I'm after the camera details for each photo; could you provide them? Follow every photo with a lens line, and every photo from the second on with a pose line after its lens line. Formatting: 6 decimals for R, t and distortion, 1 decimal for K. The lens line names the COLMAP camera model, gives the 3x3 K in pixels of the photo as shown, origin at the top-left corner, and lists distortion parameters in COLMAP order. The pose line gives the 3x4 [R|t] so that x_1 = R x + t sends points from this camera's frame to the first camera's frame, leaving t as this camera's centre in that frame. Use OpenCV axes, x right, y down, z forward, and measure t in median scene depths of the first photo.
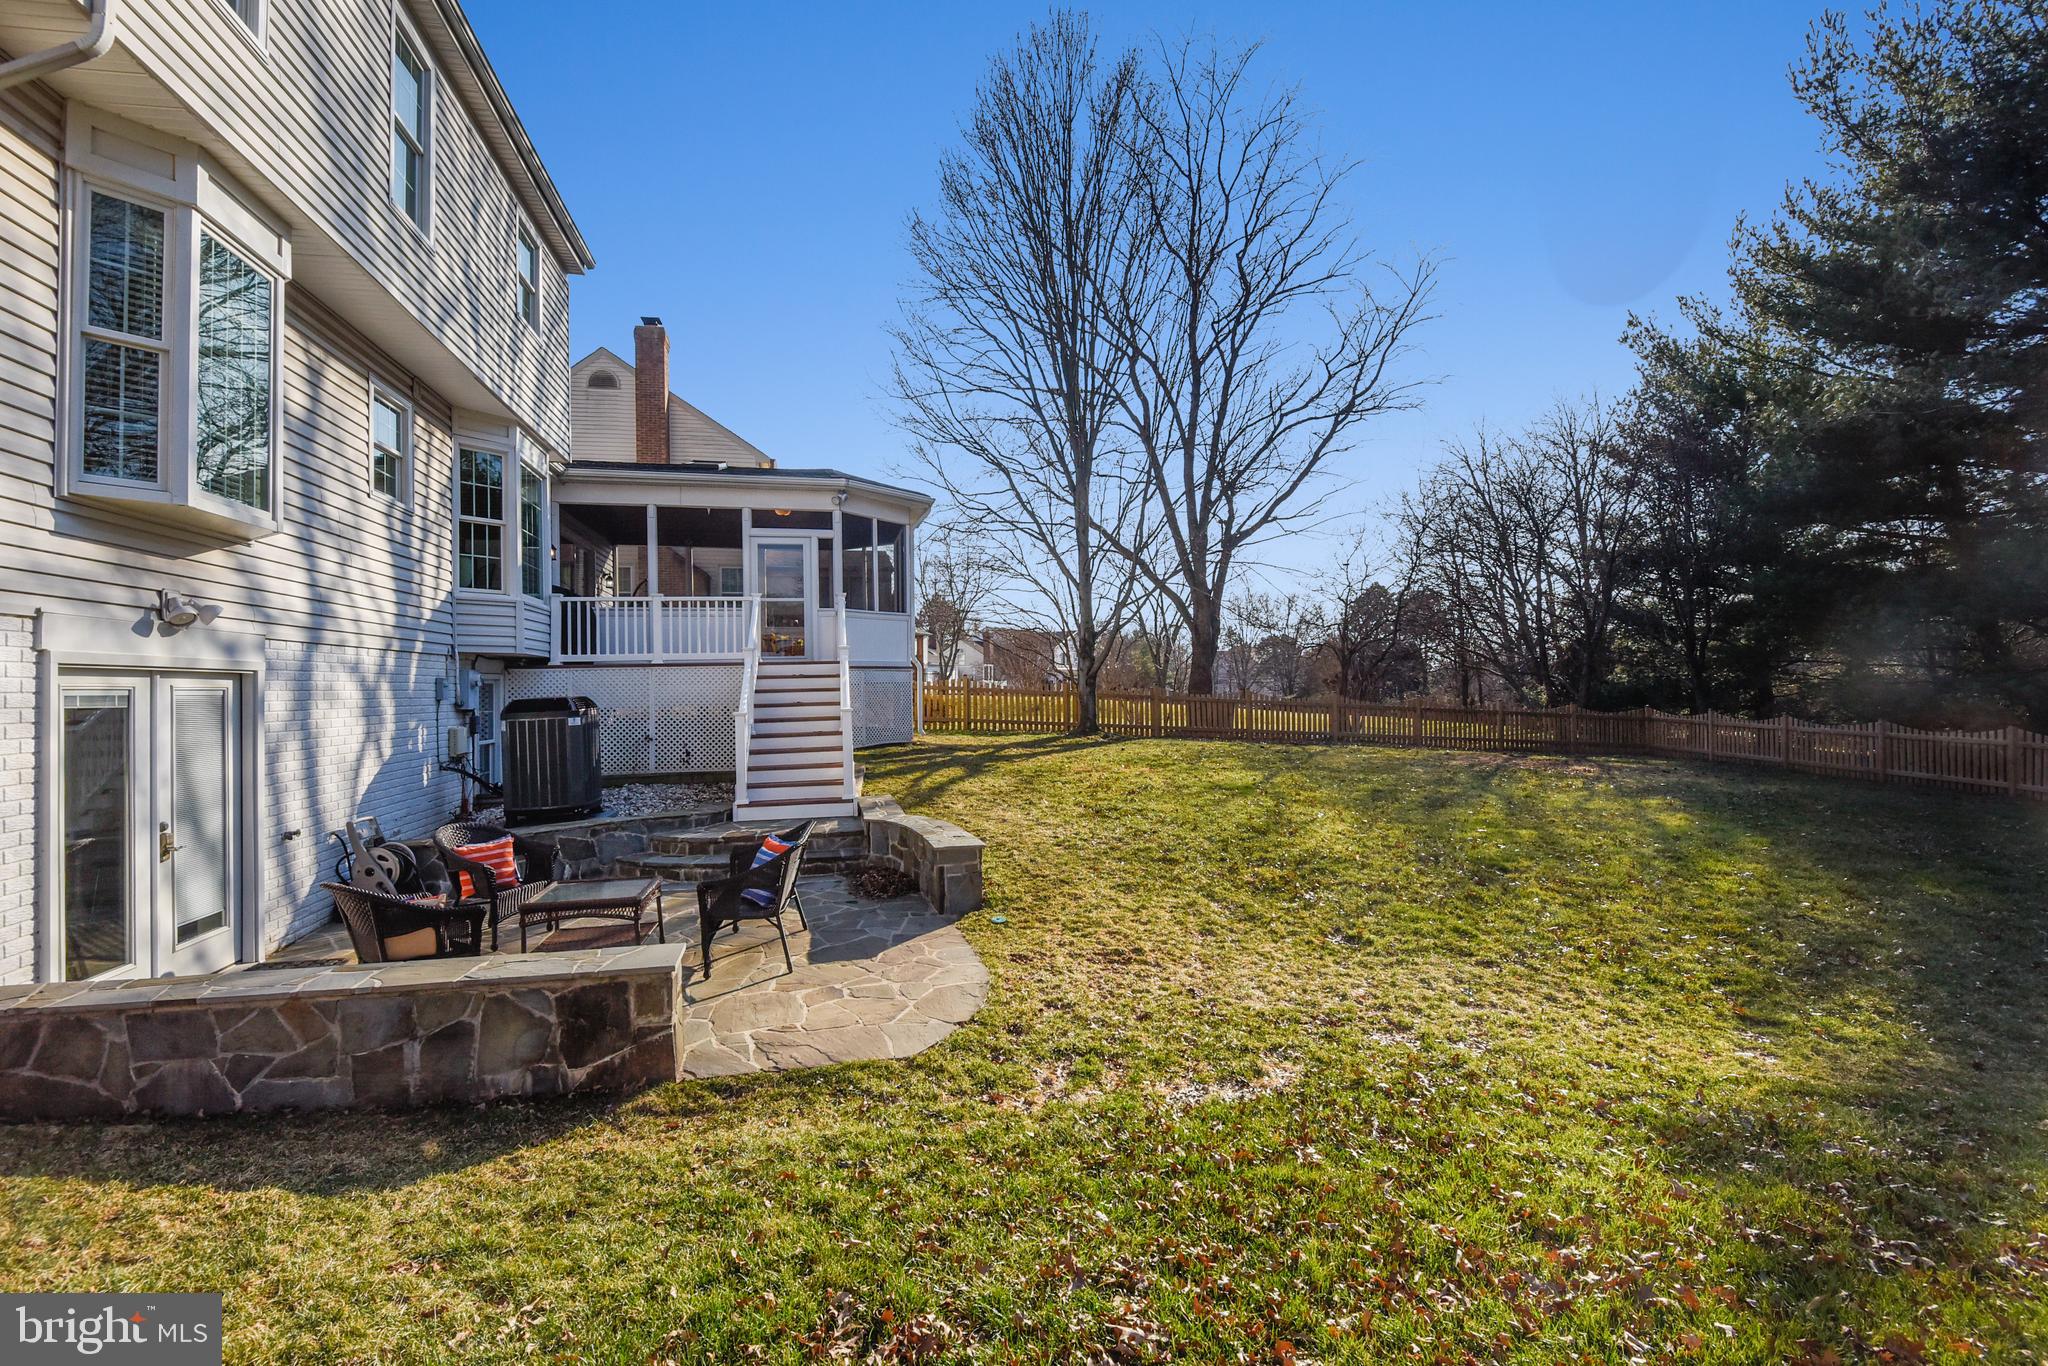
lens RADIAL K [[936.6, 0, 1027.4], [0, 936.6, 687.9], [0, 0, 1]] dist [0.001117, 0.000470]
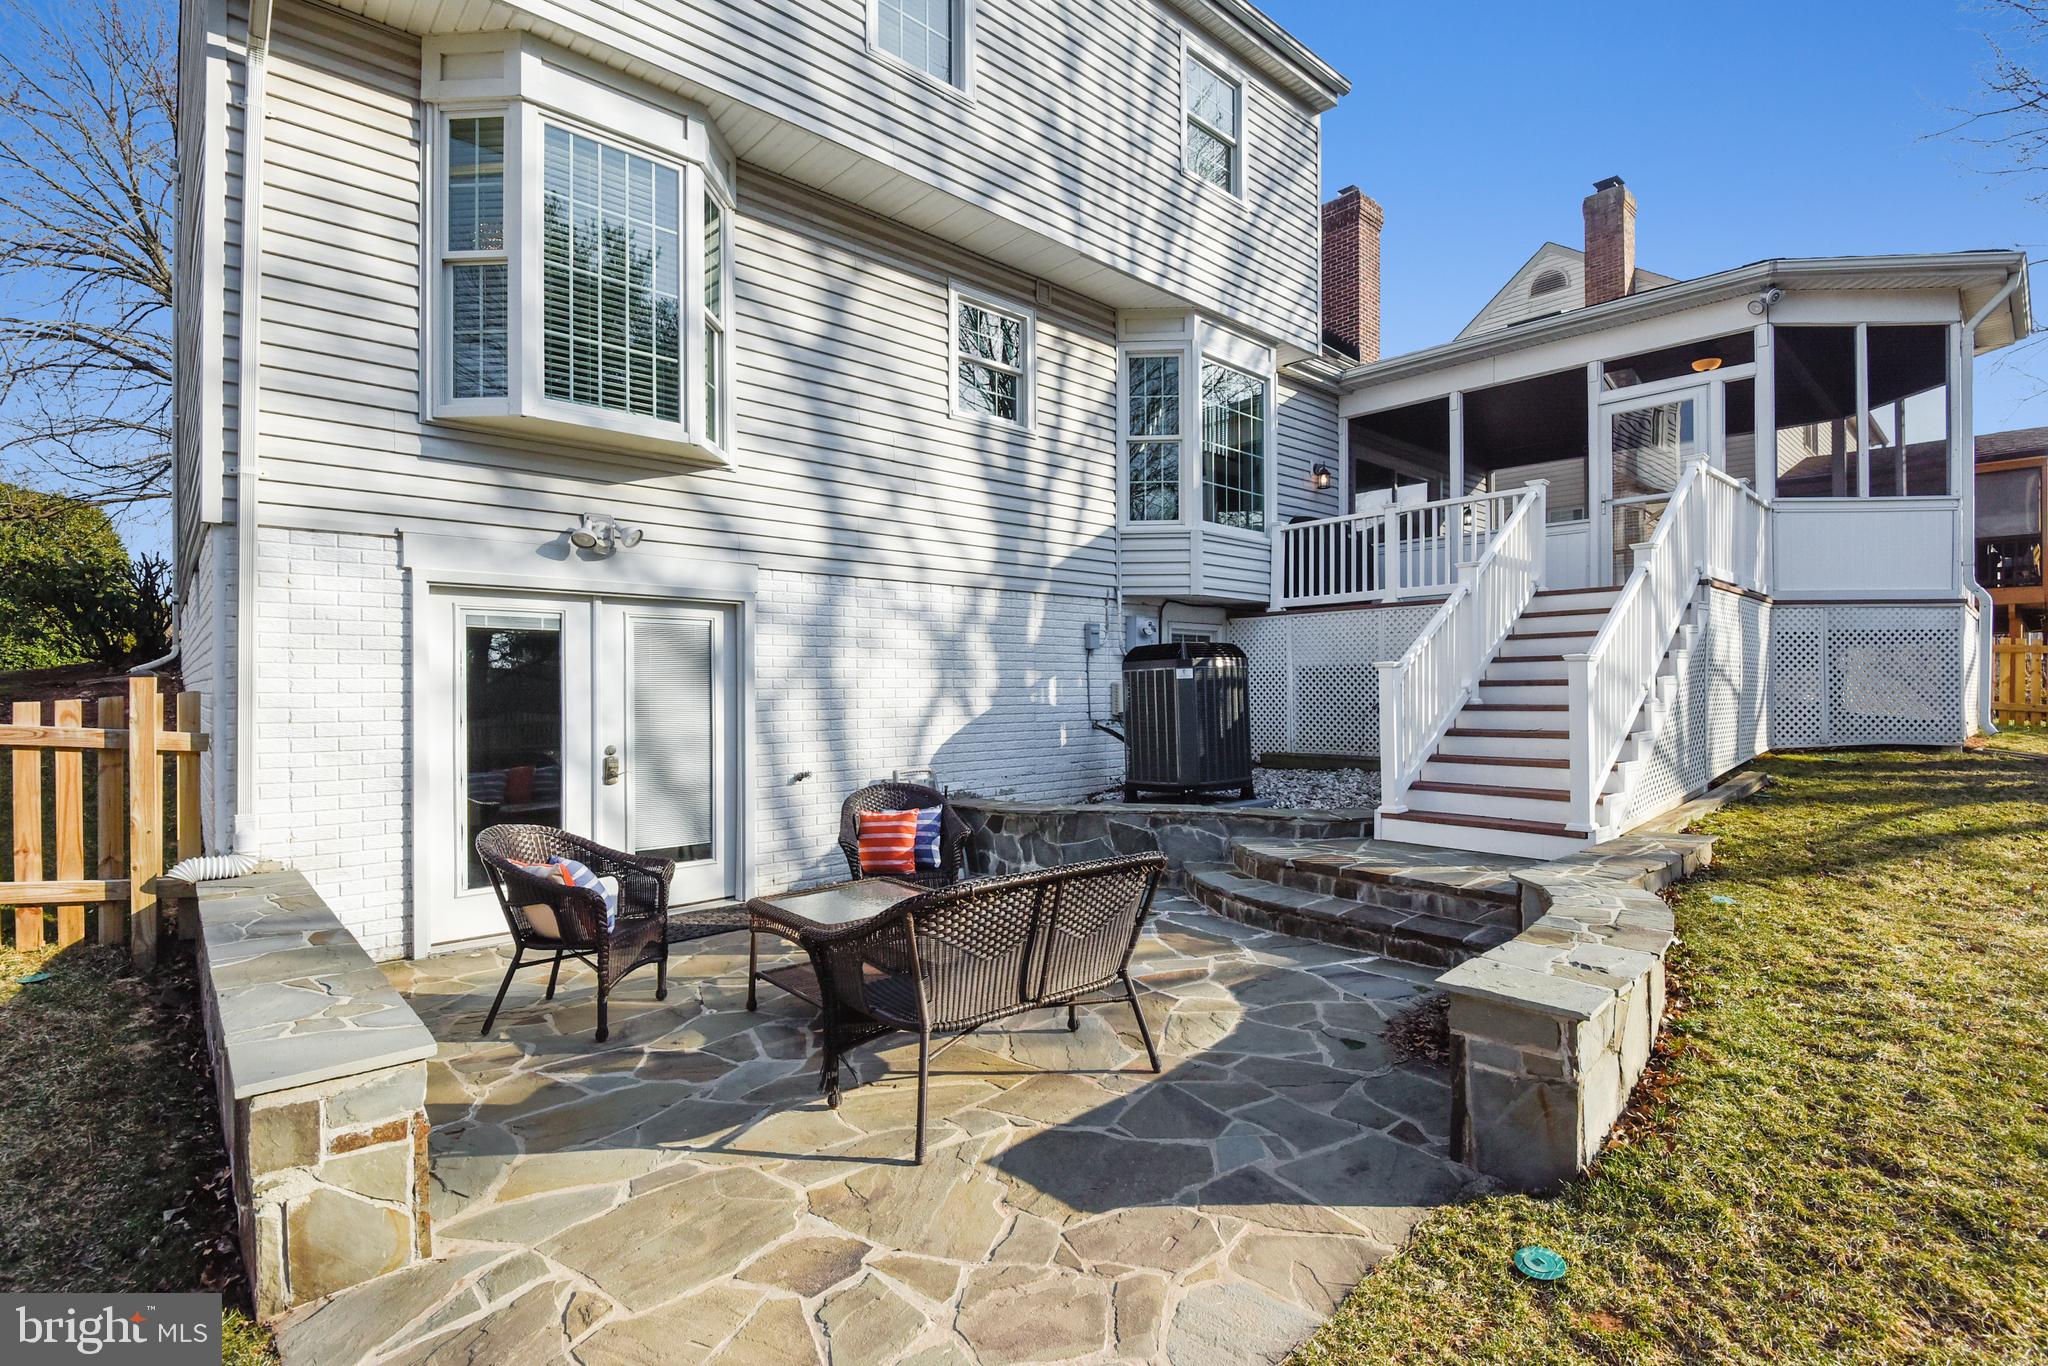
lens RADIAL K [[958.5, 0, 1021.7], [0, 958.5, 689.5], [0, 0, 1]] dist [0.001133, -0.004374]
pose [[0.505957, 0.017996, -0.862371, 0.114274], [-0.004542, 0.999824, 0.018199, 0.035183], [0.862547, -0.005291, 0.505950, 0.497695]]
